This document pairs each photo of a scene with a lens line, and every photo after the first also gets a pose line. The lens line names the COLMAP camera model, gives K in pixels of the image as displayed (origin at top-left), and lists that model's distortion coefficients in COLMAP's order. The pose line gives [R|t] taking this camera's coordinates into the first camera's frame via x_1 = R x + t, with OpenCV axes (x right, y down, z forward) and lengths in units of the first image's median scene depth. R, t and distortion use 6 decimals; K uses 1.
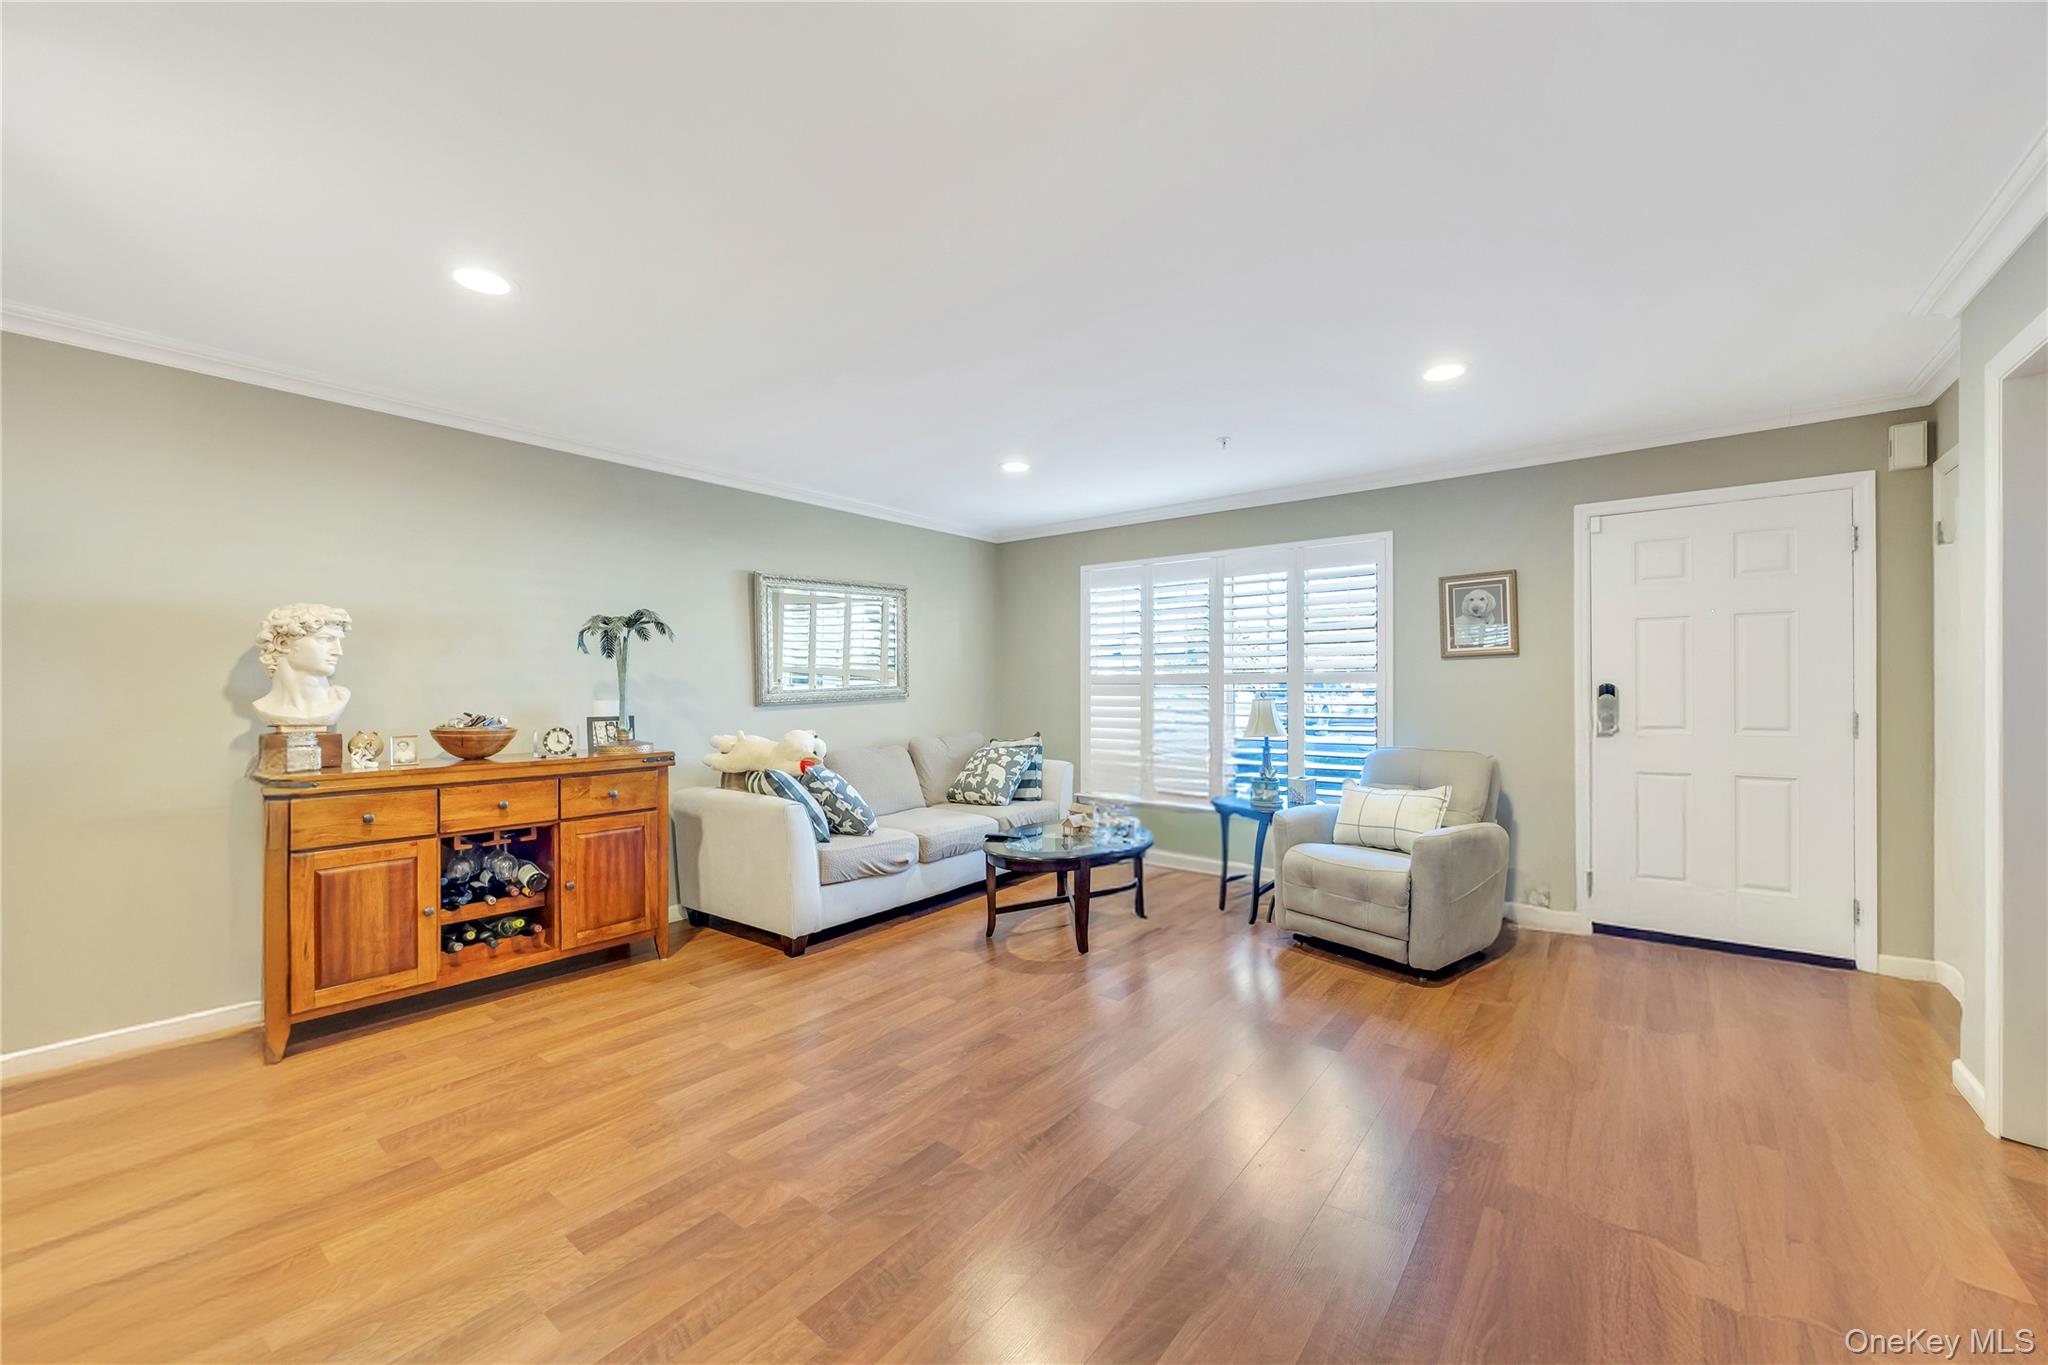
lens RADIAL K [[778.9, 0, 1026.3], [0, 778.9, 685.8], [0, 0, 1]] dist [-0.003876, 0.000076]
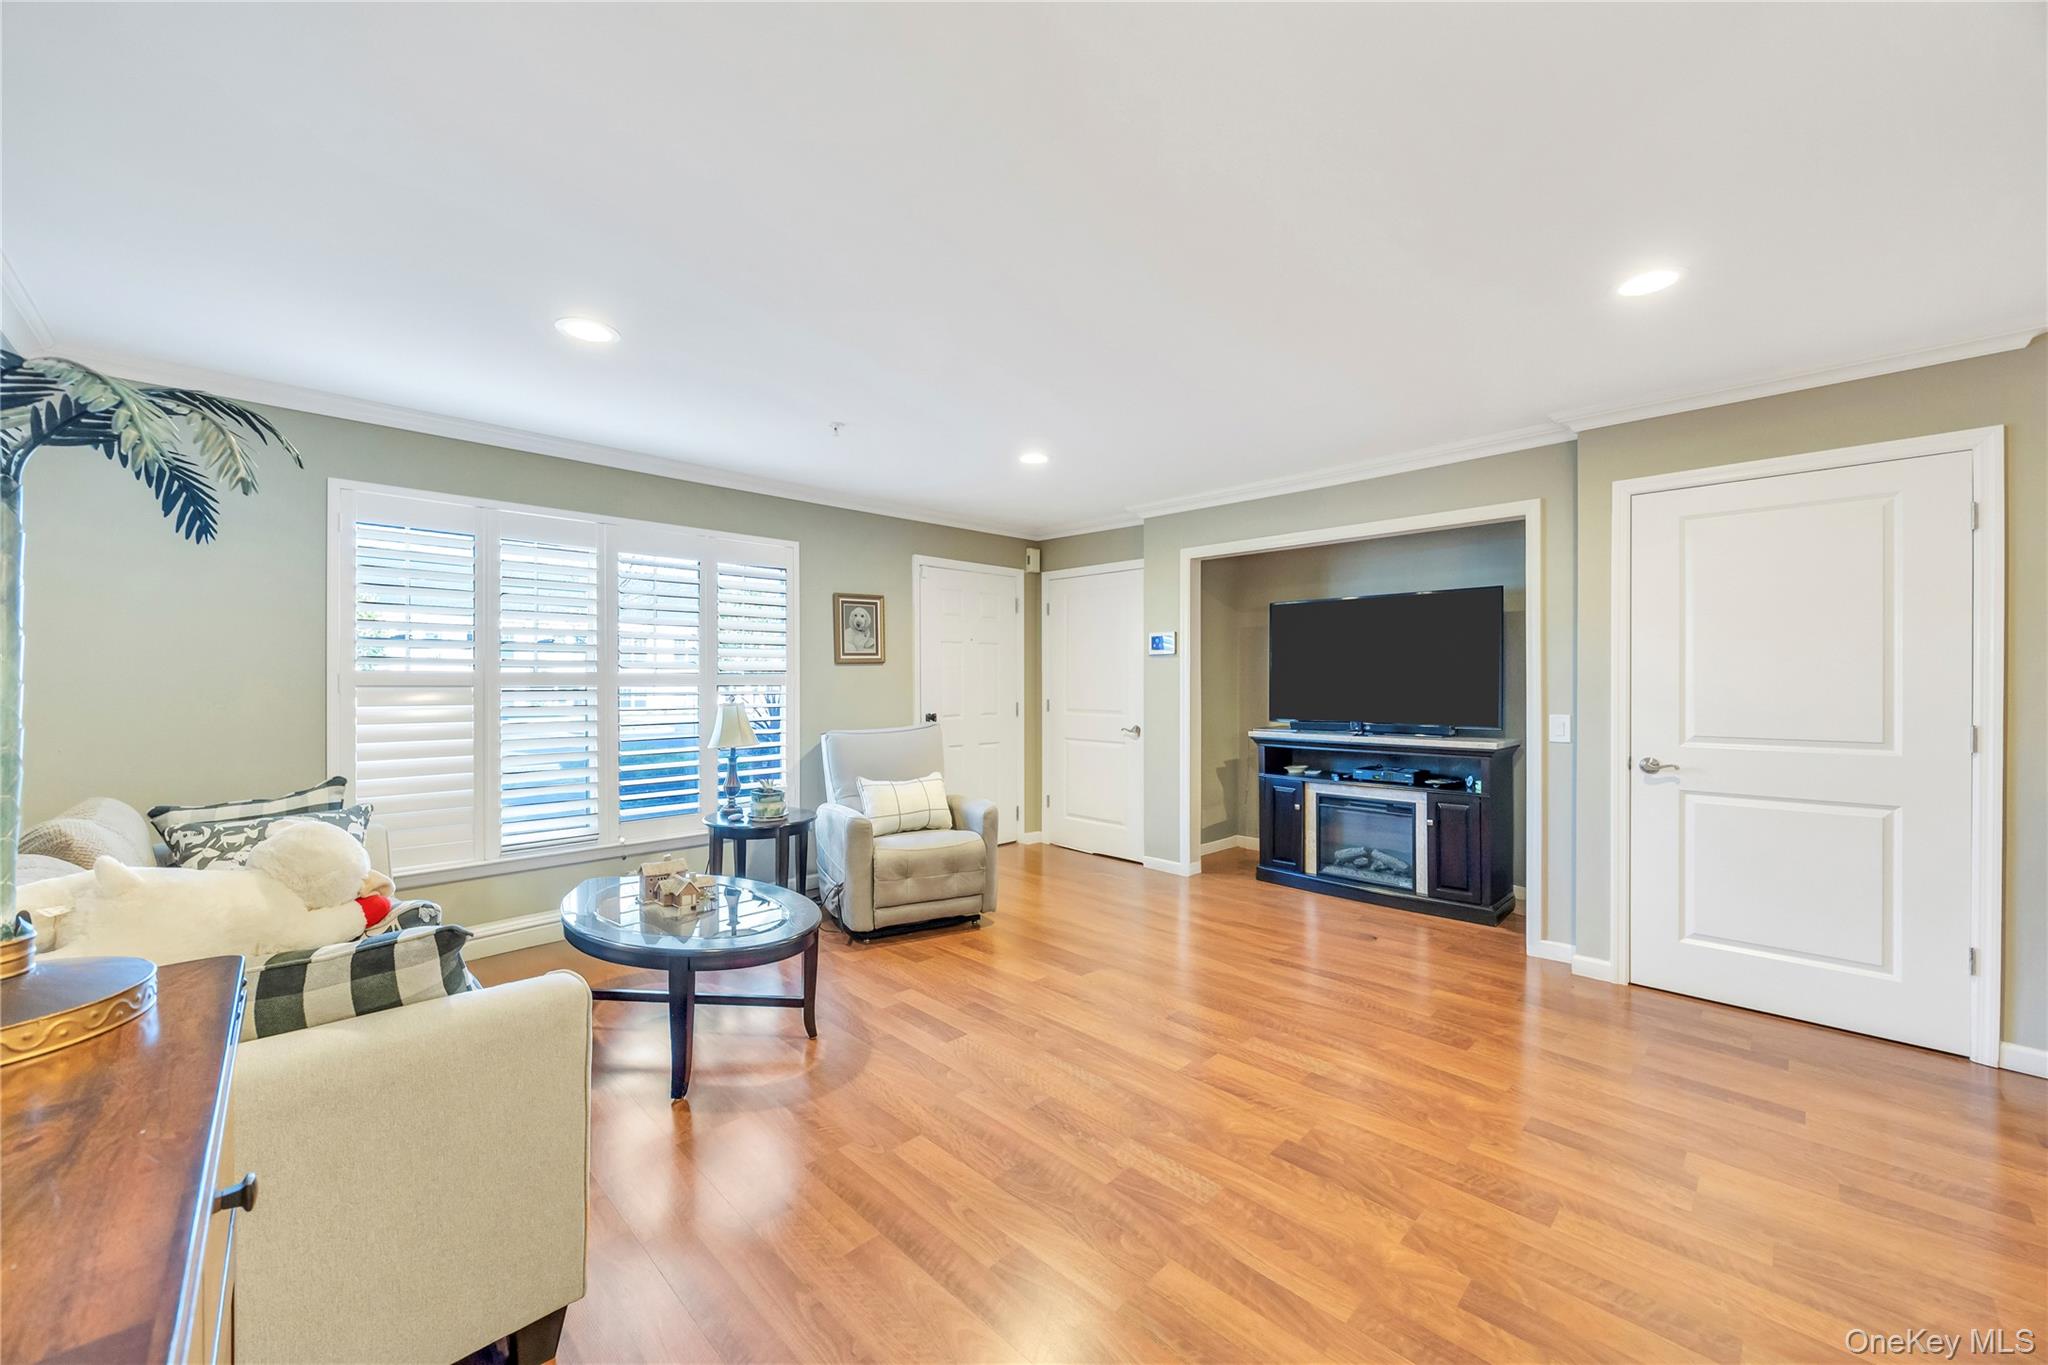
lens RADIAL K [[778.9, 0, 1021.4], [0, 778.9, 679.8], [0, 0, 1]] dist [-0.003876, 0.000076]
pose [[0.137705, 0.005625, 0.990457, -0.694165], [-0.001516, 0.999984, -0.005468, -0.007657], [-0.990472, -0.000749, 0.137712, 0.715852]]
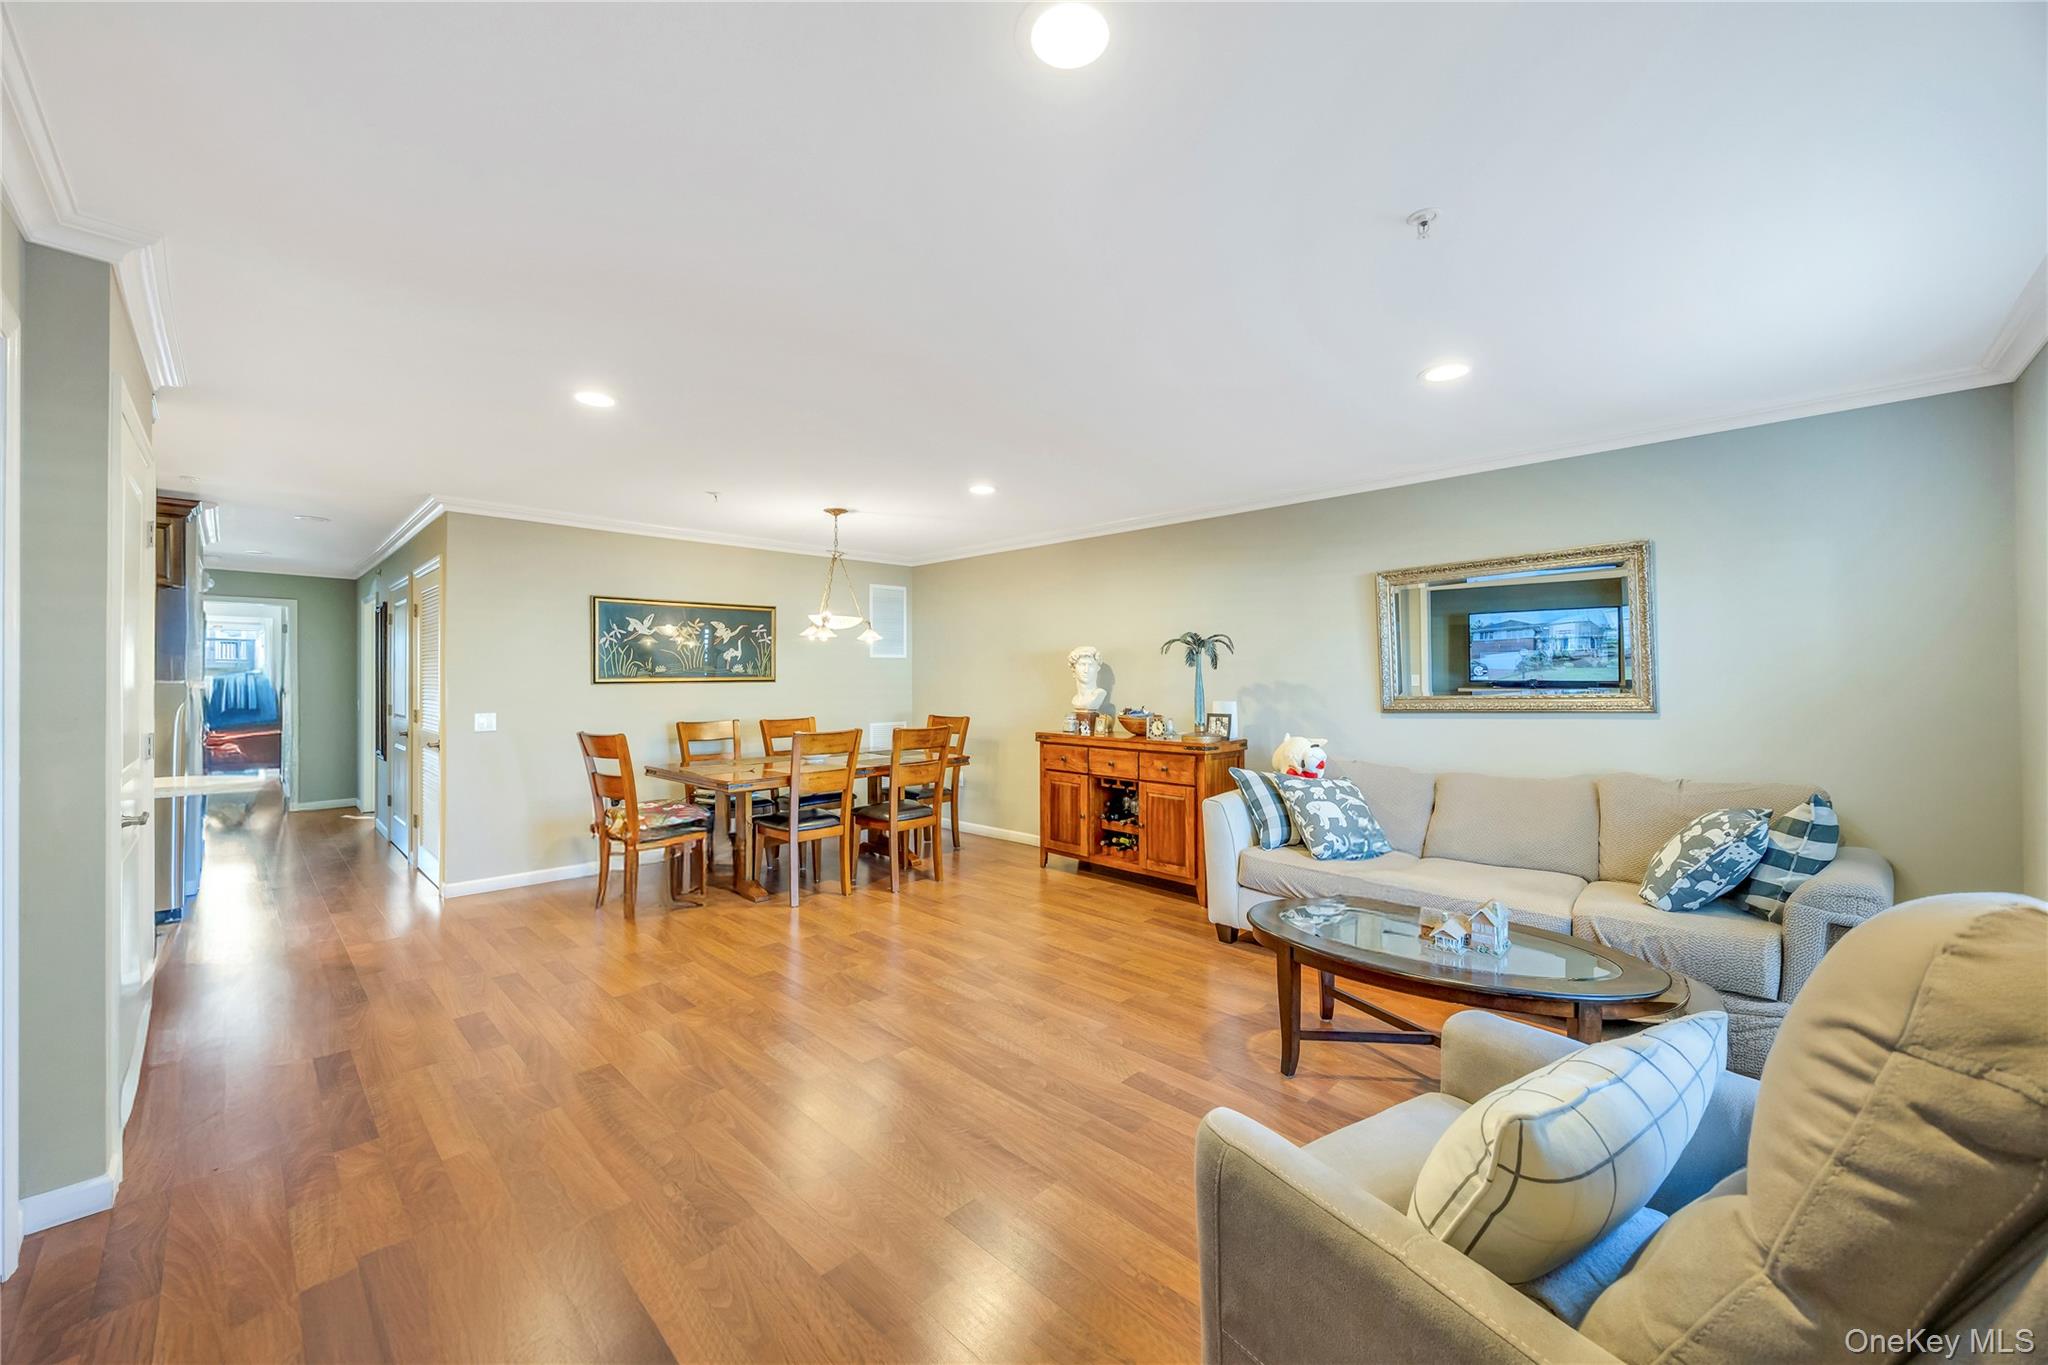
lens RADIAL K [[778.9, 0, 1029.0], [0, 778.9, 677.5], [0, 0, 1]] dist [-0.003876, 0.000076]
pose [[-0.114054, -0.003923, -0.993467, 0.834036], [0.007468, 0.999961, -0.004806, -0.016686], [0.993447, -0.007967, -0.114020, 0.883031]]
